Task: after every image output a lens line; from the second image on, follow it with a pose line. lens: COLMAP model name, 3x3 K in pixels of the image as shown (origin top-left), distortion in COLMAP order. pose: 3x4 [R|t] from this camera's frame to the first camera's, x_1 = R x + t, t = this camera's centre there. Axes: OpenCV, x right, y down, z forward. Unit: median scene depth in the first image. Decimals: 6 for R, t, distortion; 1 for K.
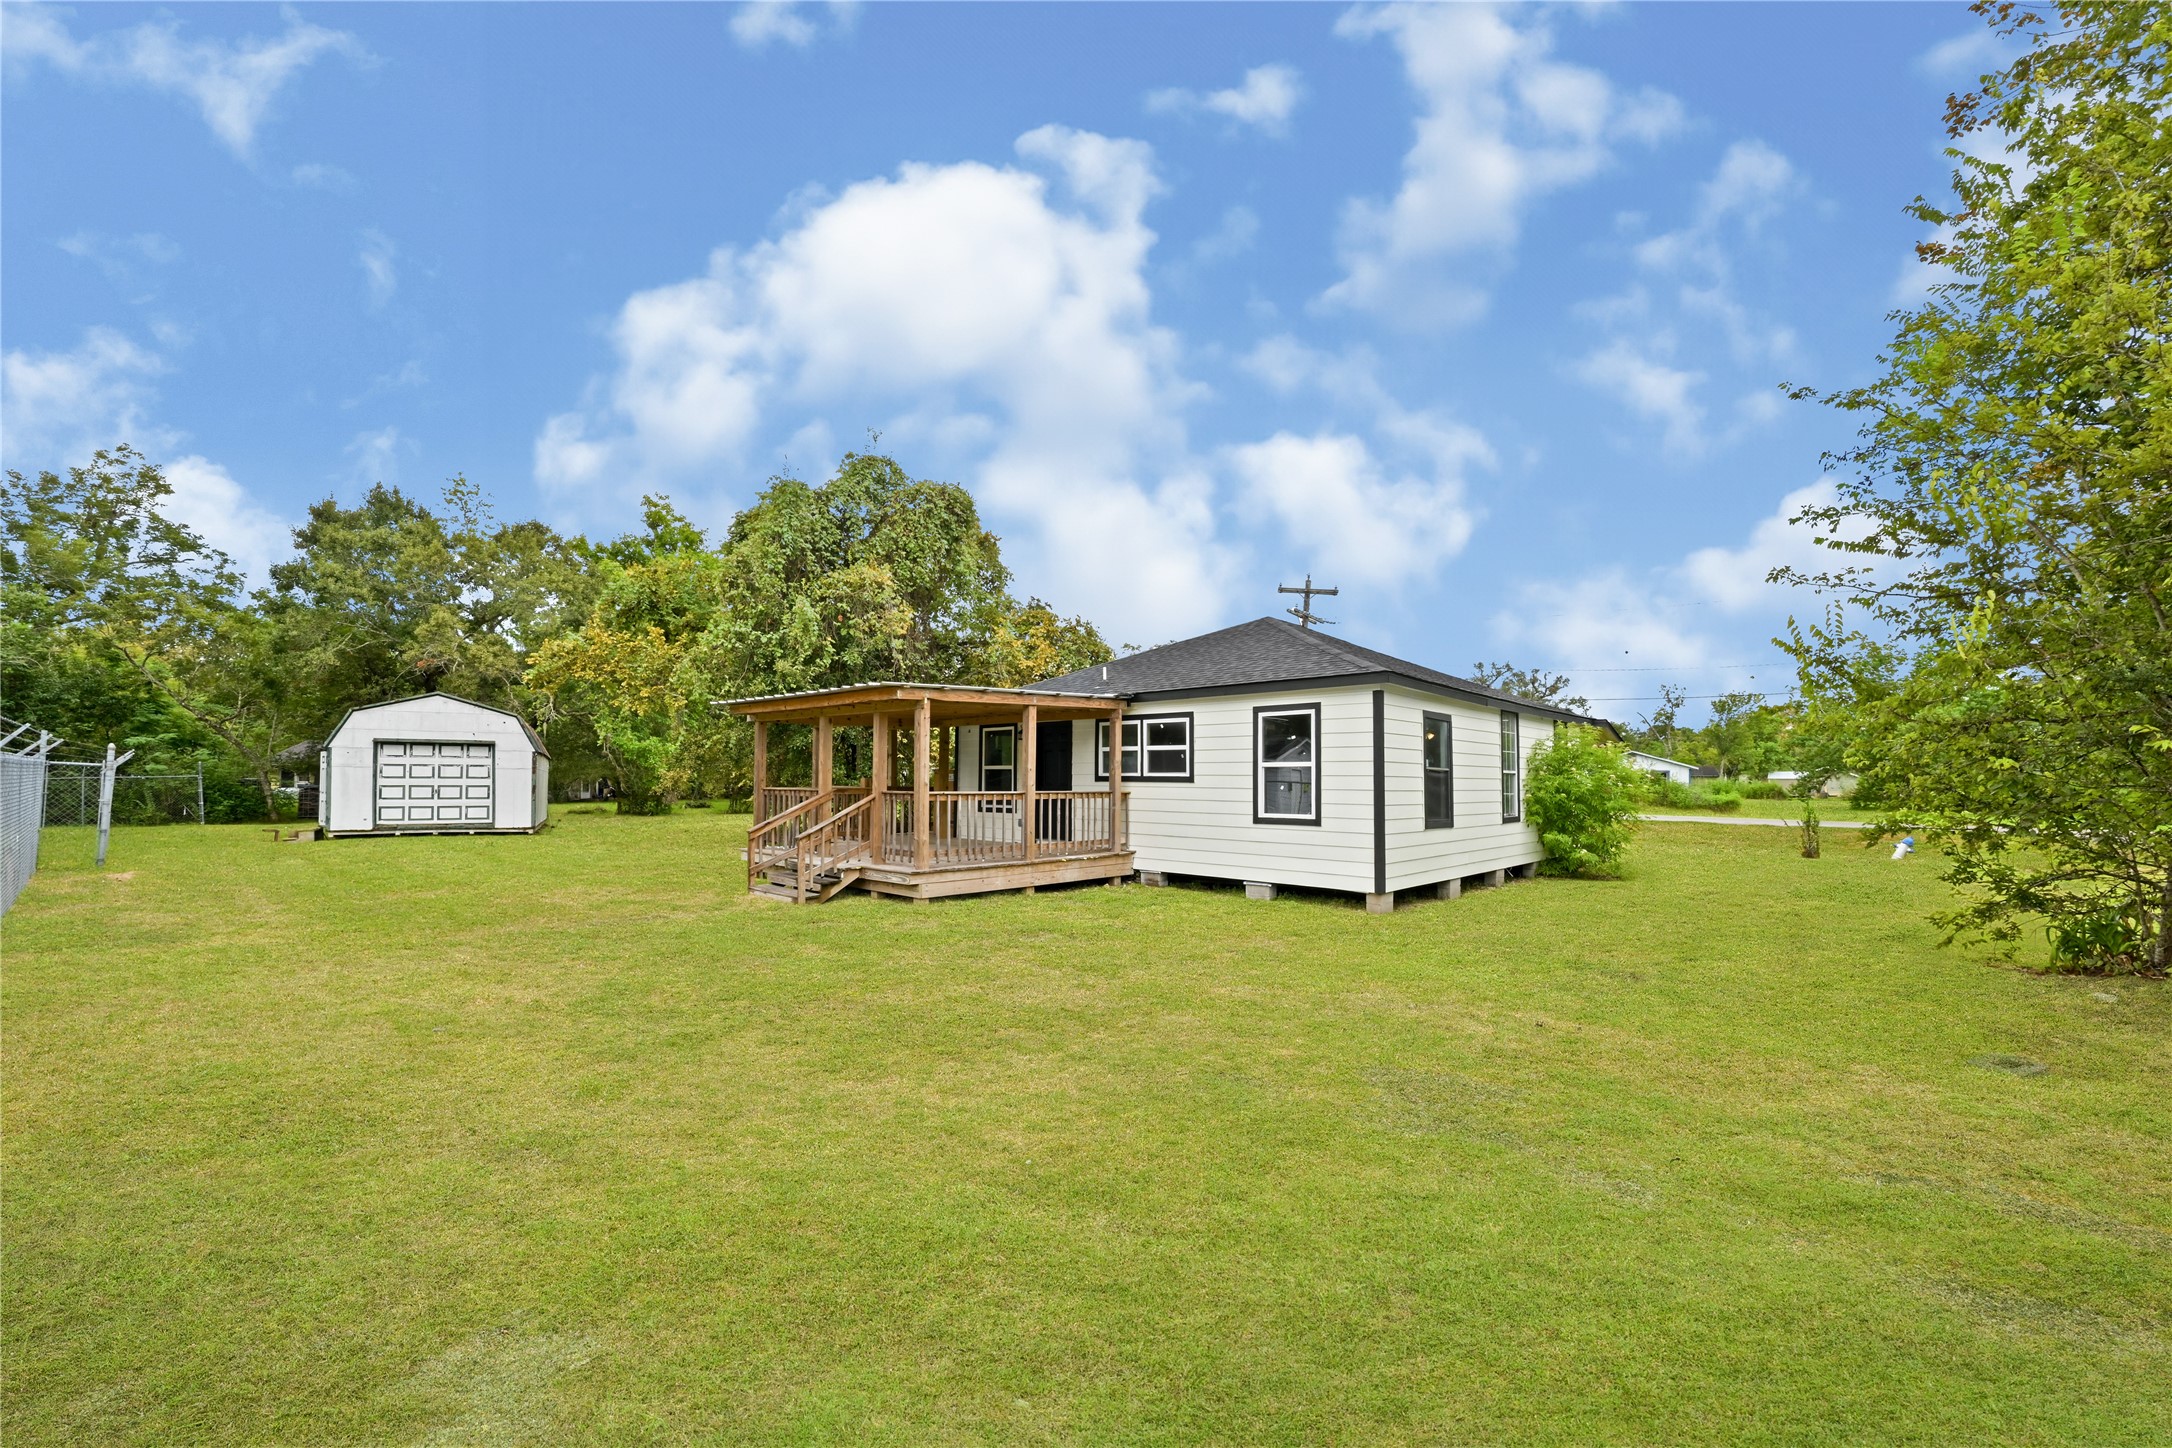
lens RADIAL K [[854.6, 0, 1086.0], [0, 854.6, 724.0], [0, 0, 1]] dist [0.000099, -0.000106]
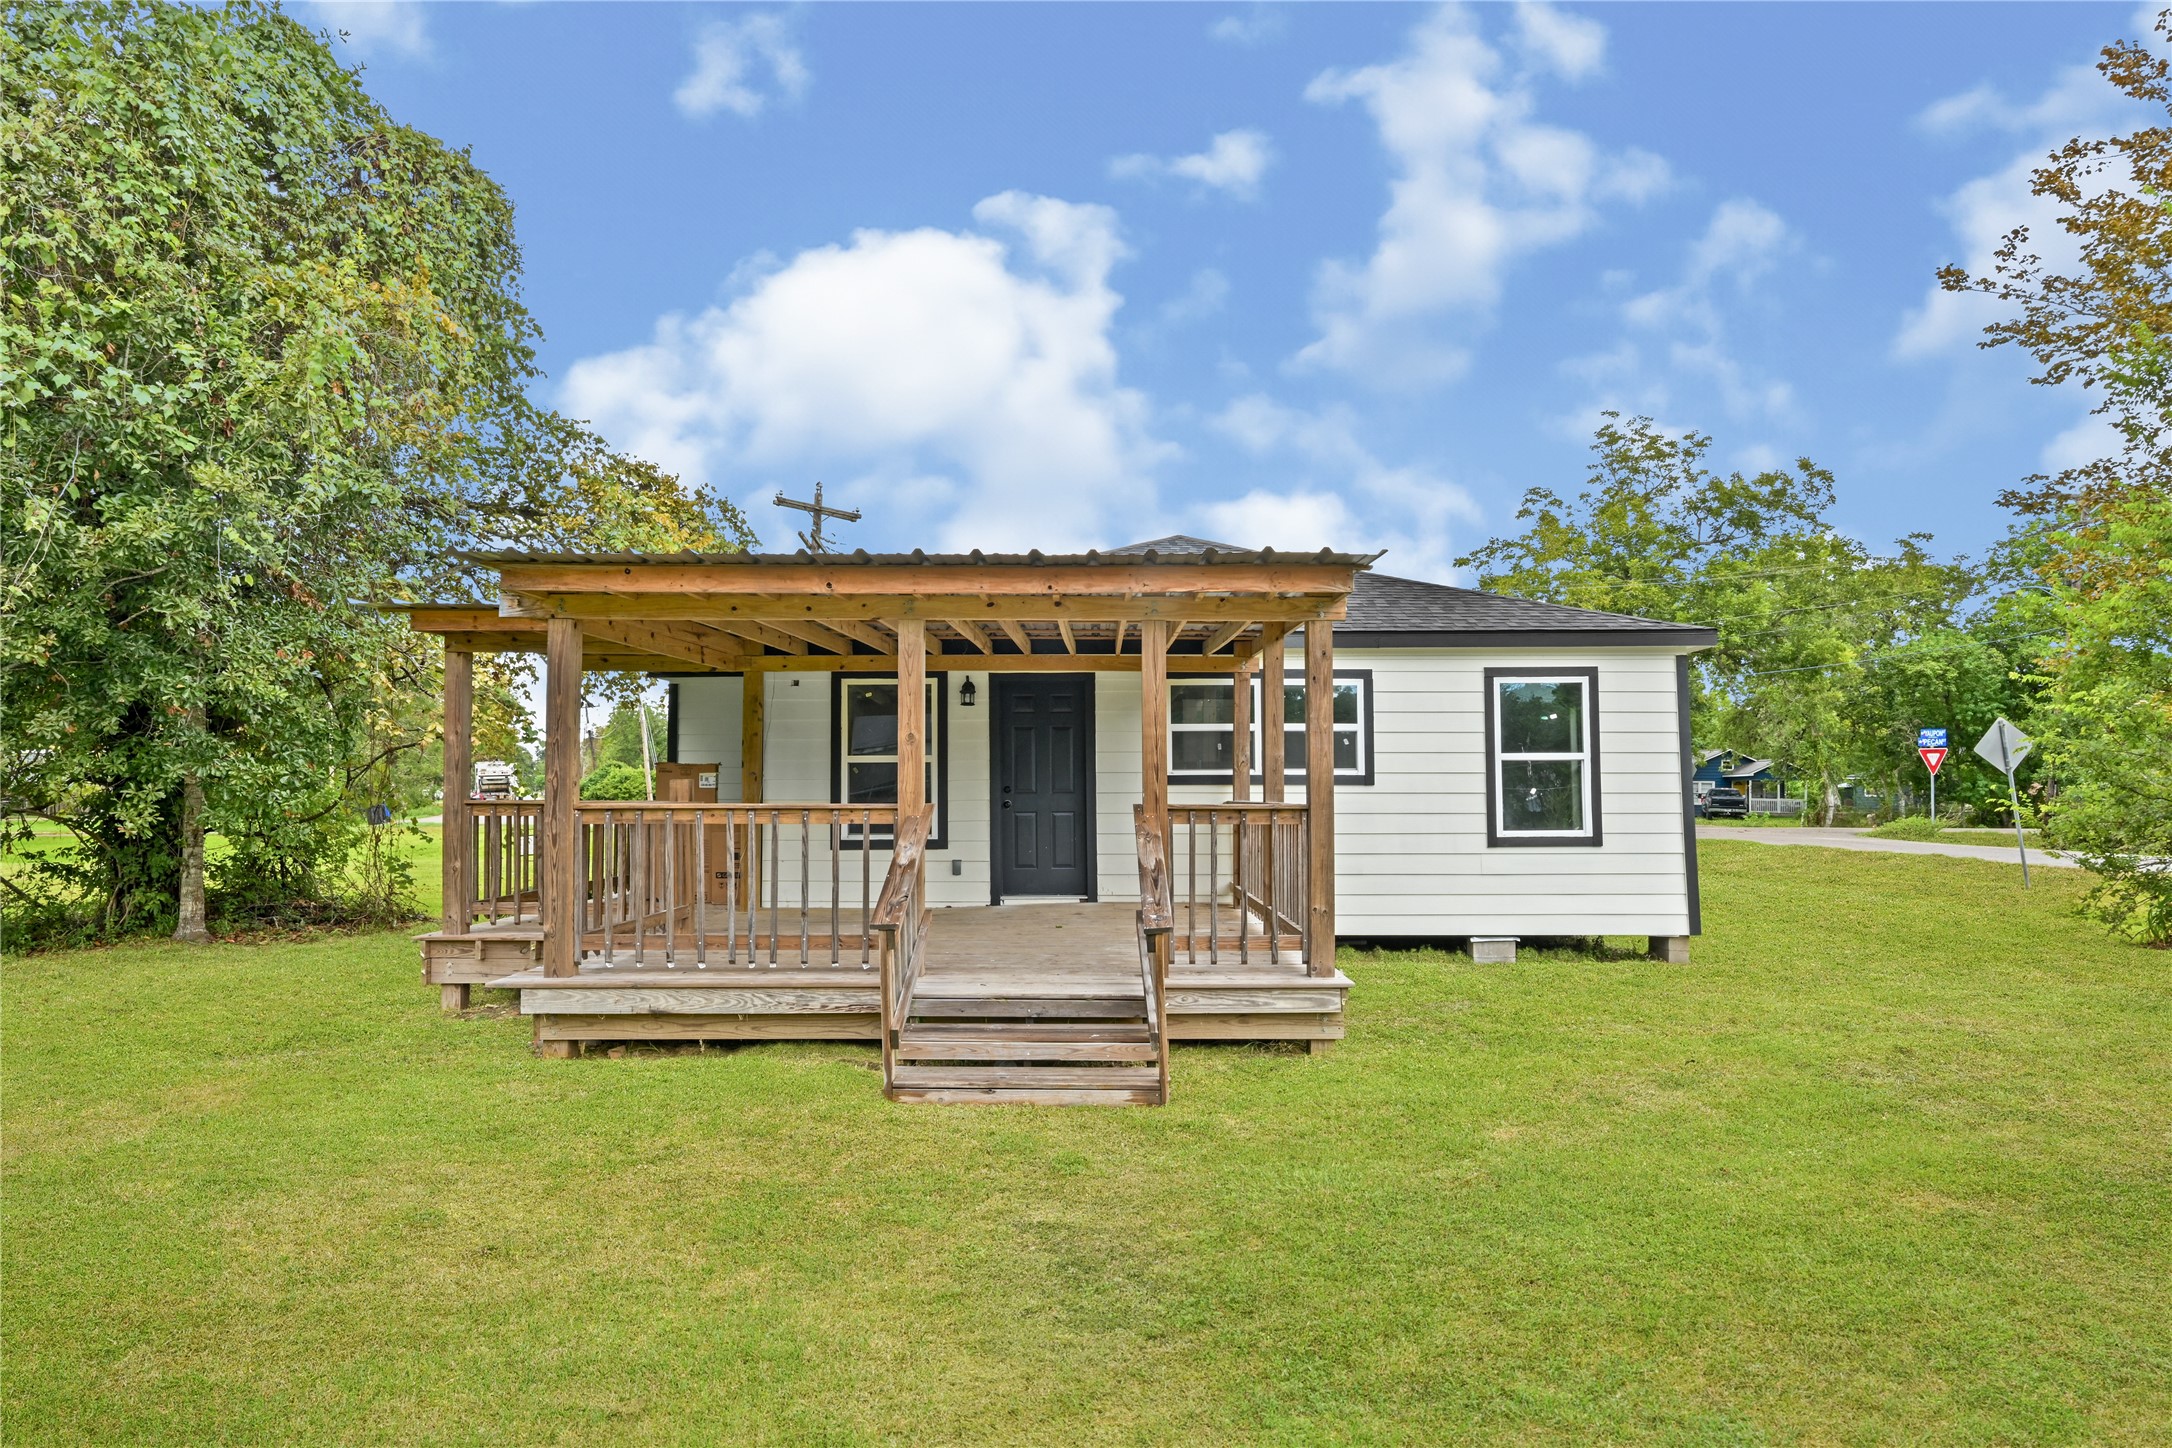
lens RADIAL K [[1147.2, 0, 1086.0], [0, 1147.2, 724.0], [0, 0, 1]] dist [-0.001444, -0.000436]
pose [[0.729524, 0.032840, 0.683166, -0.589342], [-0.037943, 0.999252, -0.007517, 0.038696], [-0.682901, -0.020438, 0.730225, 0.540727]]
